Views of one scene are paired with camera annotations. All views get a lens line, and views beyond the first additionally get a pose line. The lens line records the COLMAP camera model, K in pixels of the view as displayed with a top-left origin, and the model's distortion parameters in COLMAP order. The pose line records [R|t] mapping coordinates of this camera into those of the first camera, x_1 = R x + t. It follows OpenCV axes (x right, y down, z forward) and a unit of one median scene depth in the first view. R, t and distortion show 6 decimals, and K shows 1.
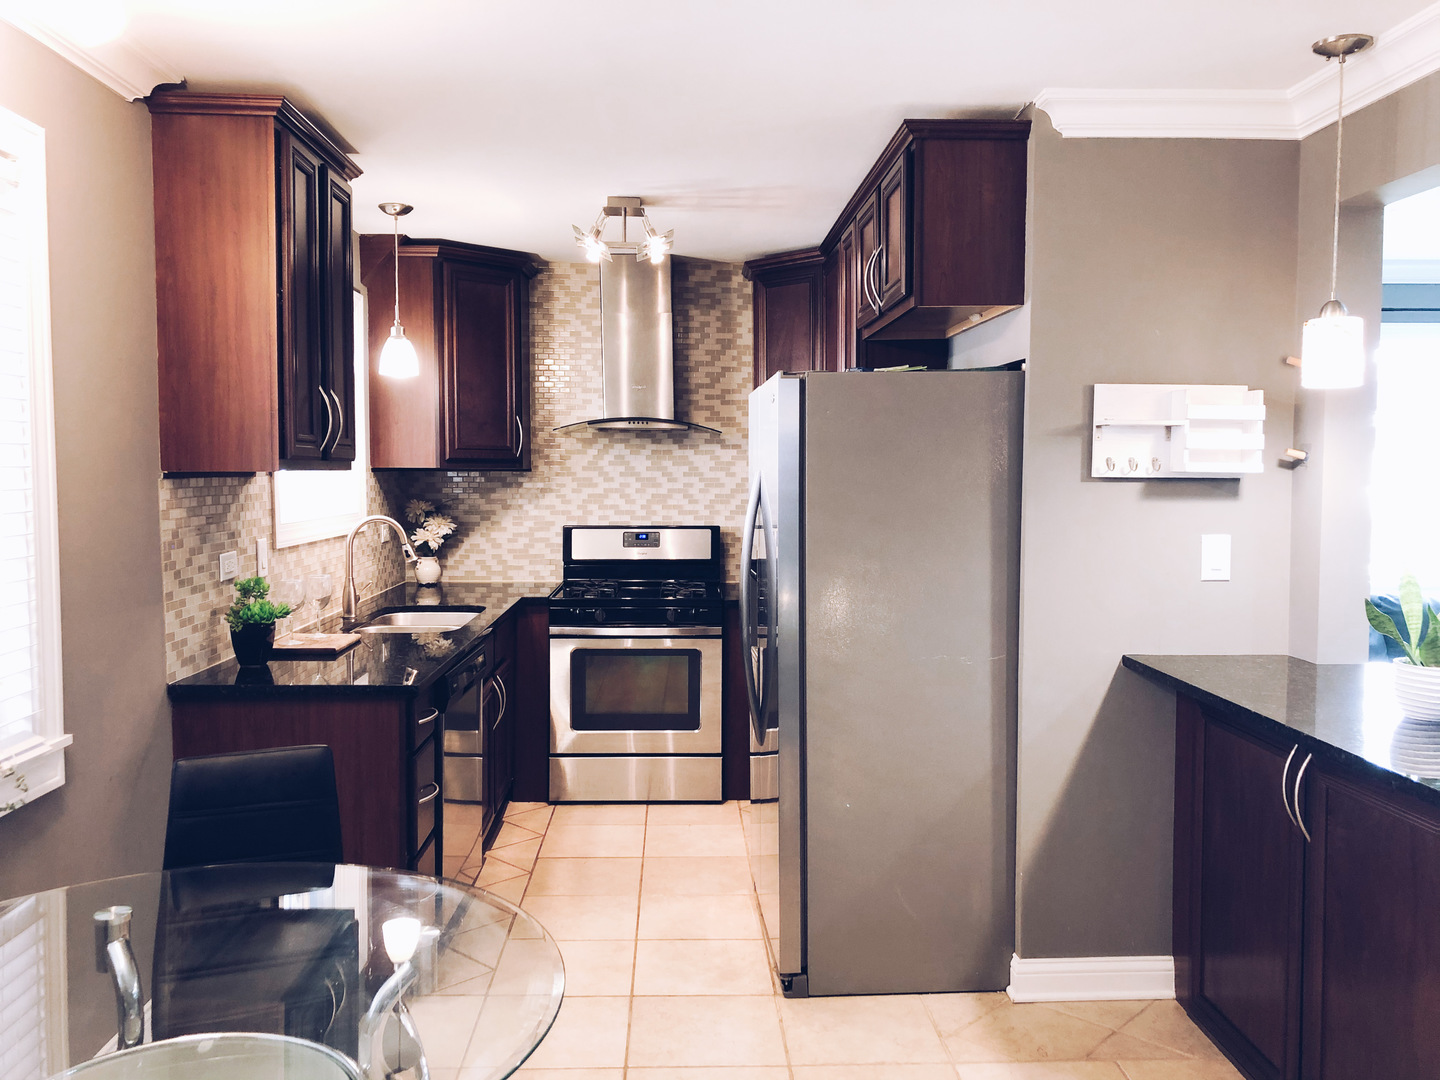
lens RADIAL K [[1190.6, 0, 721.3], [0, 1190.6, 537.2], [0, 0, 1]] dist [0.017201, -0.016966]
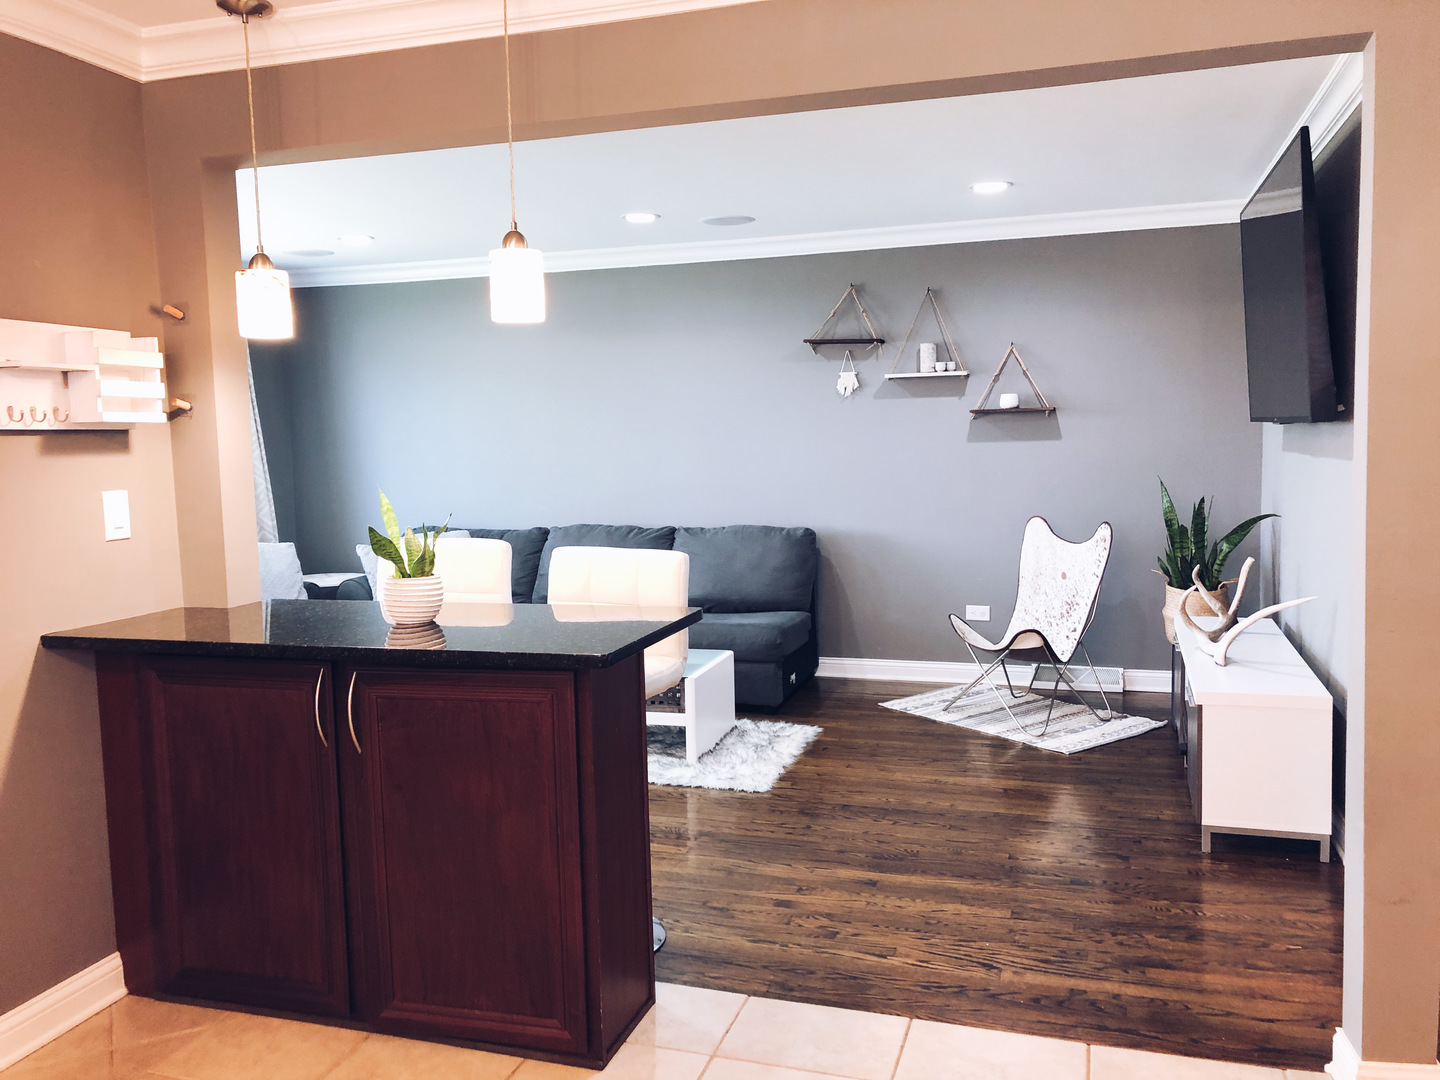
lens RADIAL K [[1190.6, 0, 719.9], [0, 1190.6, 540.0], [0, 0, 1]] dist [0.017201, -0.016966]
pose [[0.331006, -0.097792, 0.938548, -0.317681], [0.083269, 0.993762, 0.074178, 0.006469], [-0.939947, 0.053599, 0.337085, 0.248631]]
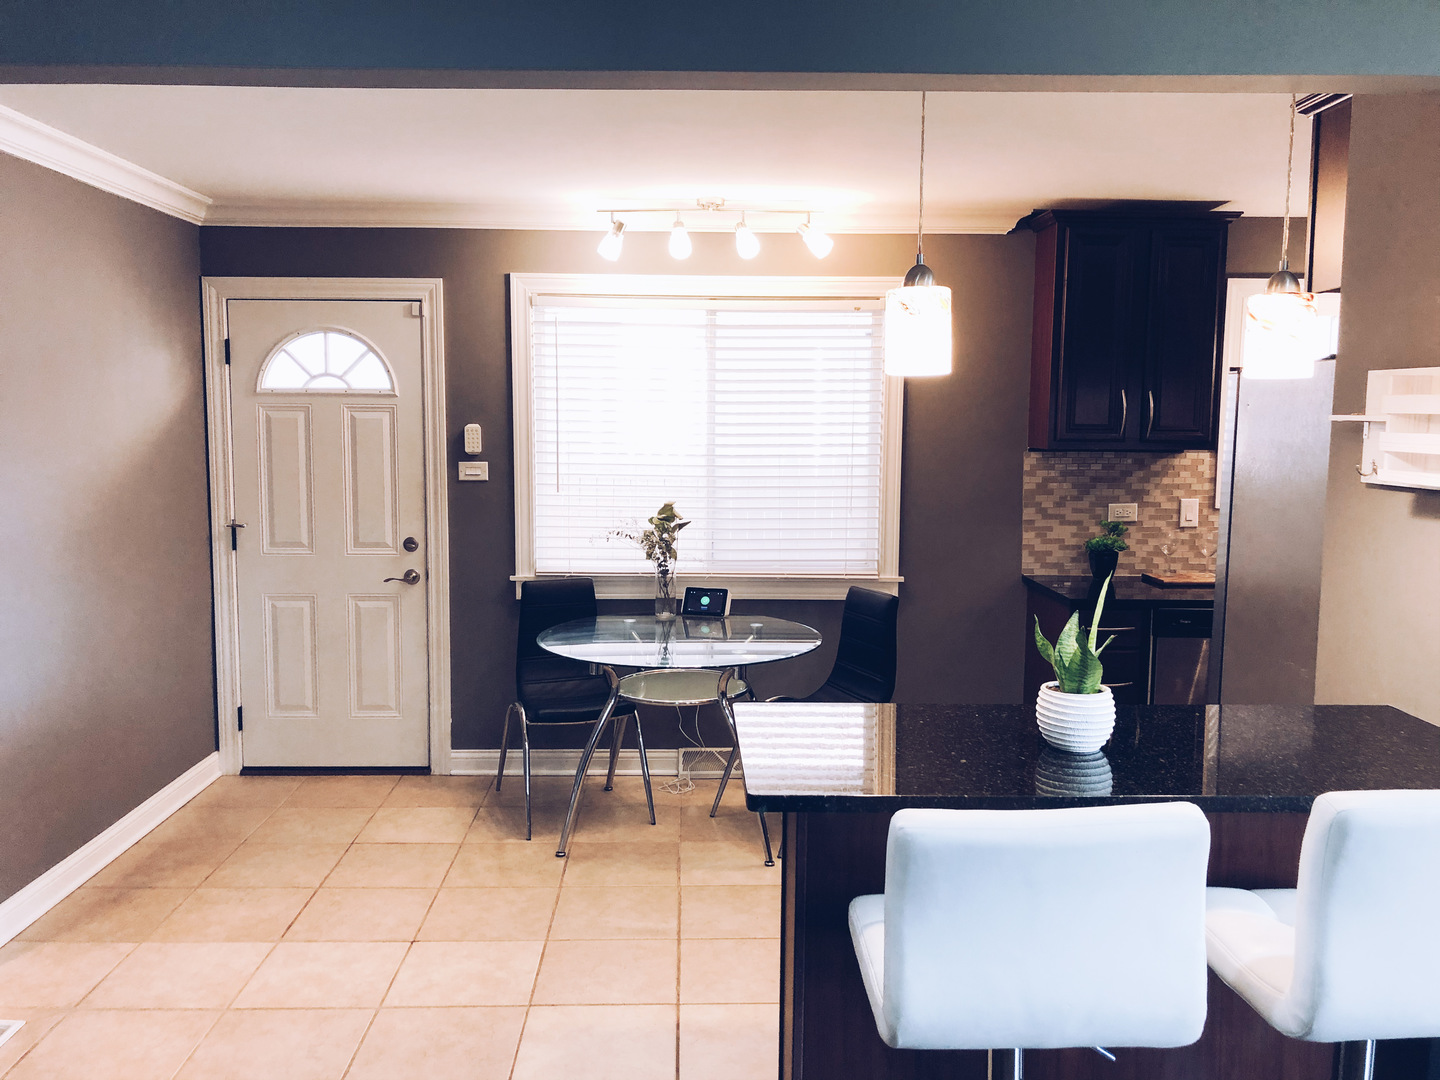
lens RADIAL K [[1190.6, 0, 721.0], [0, 1190.6, 540.2], [0, 0, 1]] dist [0.017201, -0.016966]
pose [[-0.006901, 0.103775, -0.994577, 1.167562], [-0.068595, 0.992209, 0.104004, -0.067543], [0.997621, 0.068941, 0.000271, 0.565780]]
